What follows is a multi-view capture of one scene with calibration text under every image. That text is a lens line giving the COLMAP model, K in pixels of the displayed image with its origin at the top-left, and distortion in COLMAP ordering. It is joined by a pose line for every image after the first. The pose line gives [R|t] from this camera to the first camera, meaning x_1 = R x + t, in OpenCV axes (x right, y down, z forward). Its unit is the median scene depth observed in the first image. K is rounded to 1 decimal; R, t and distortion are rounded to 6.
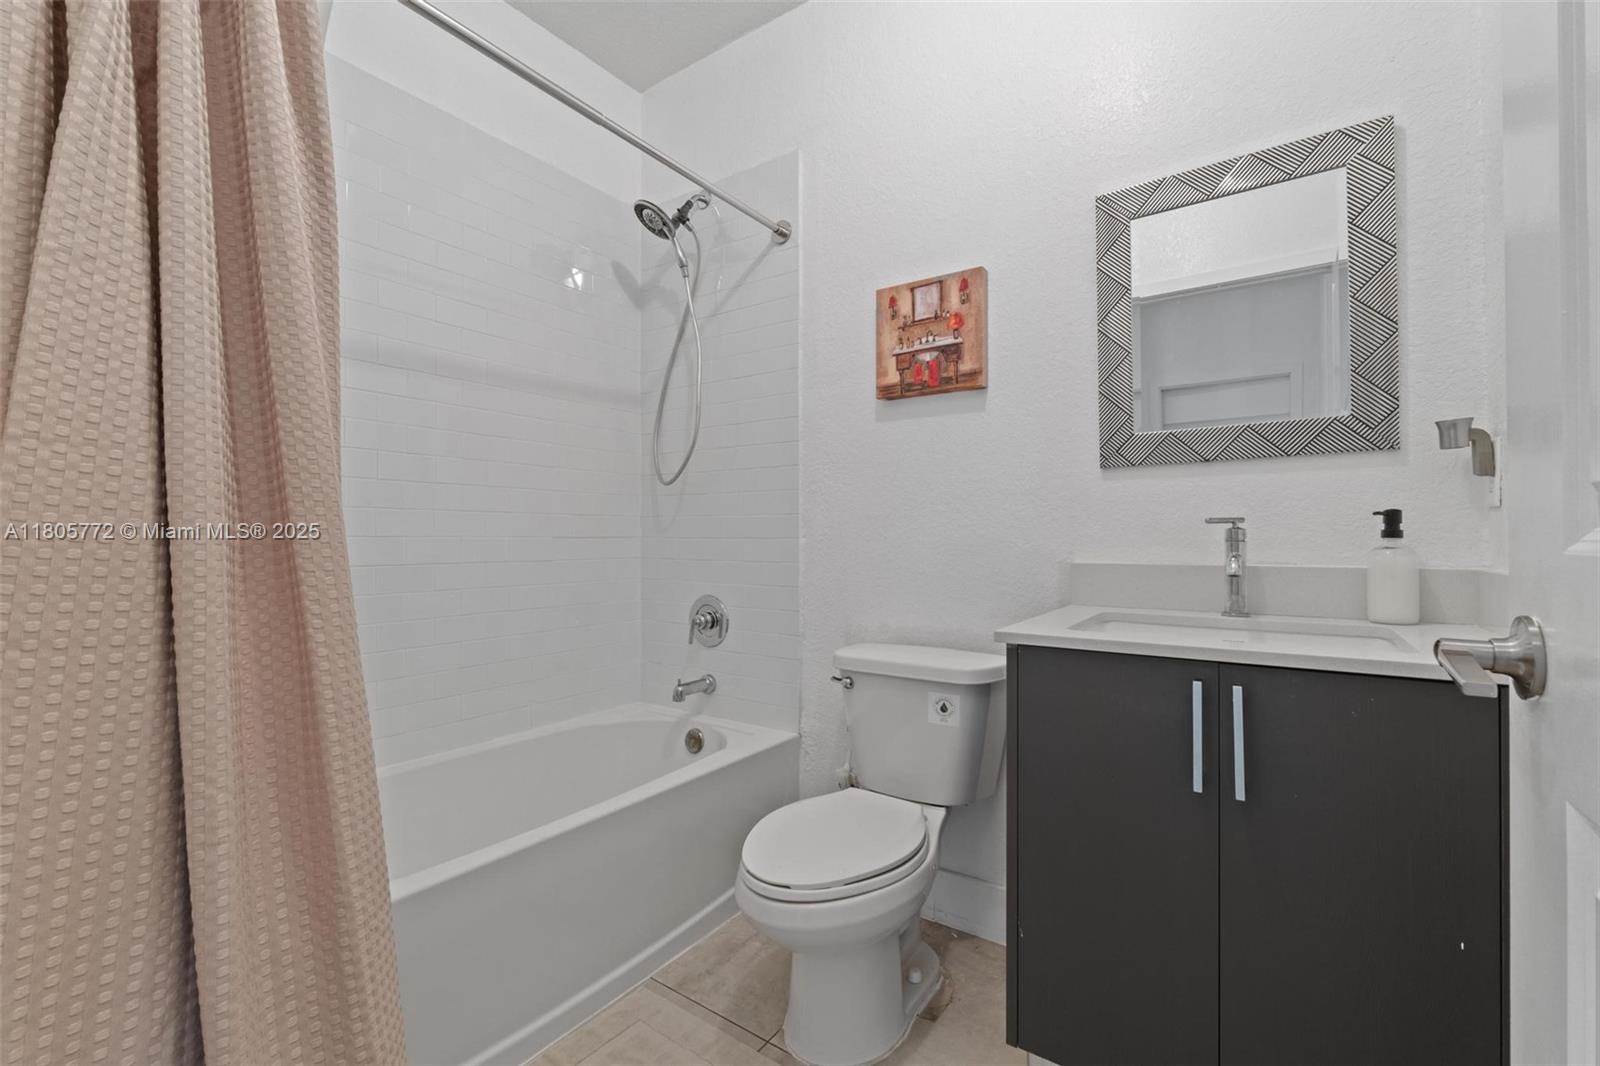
lens RADIAL K [[675.5, 0, 801.9], [0, 675.5, 512.4], [0, 0, 1]] dist [-0.000315, -0.000055]
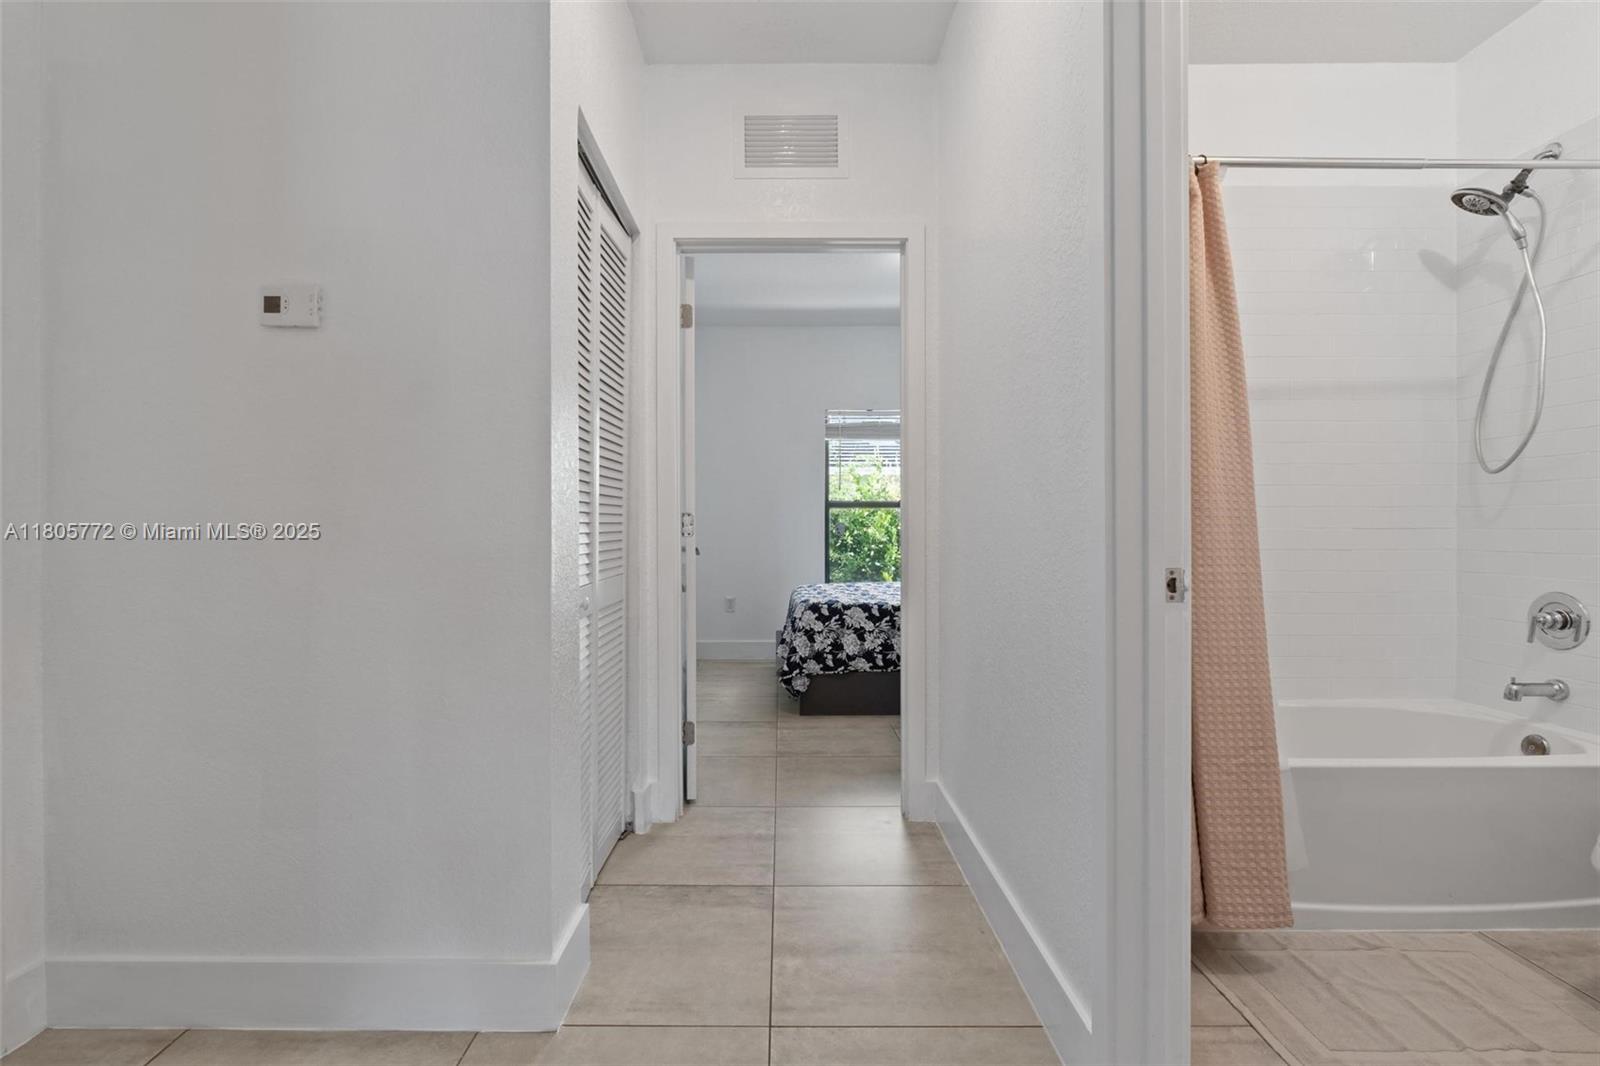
lens RADIAL K [[726.1, 0, 800.0], [0, 726.1, 533.0], [0, 0, 1]] dist [-0.000381, -0.000752]
pose [[0.582321, 0.000669, -0.812959, 0.059574], [0.000777, 0.999999, 0.001379, 0.043386], [0.812959, -0.001435, 0.582320, -0.385685]]
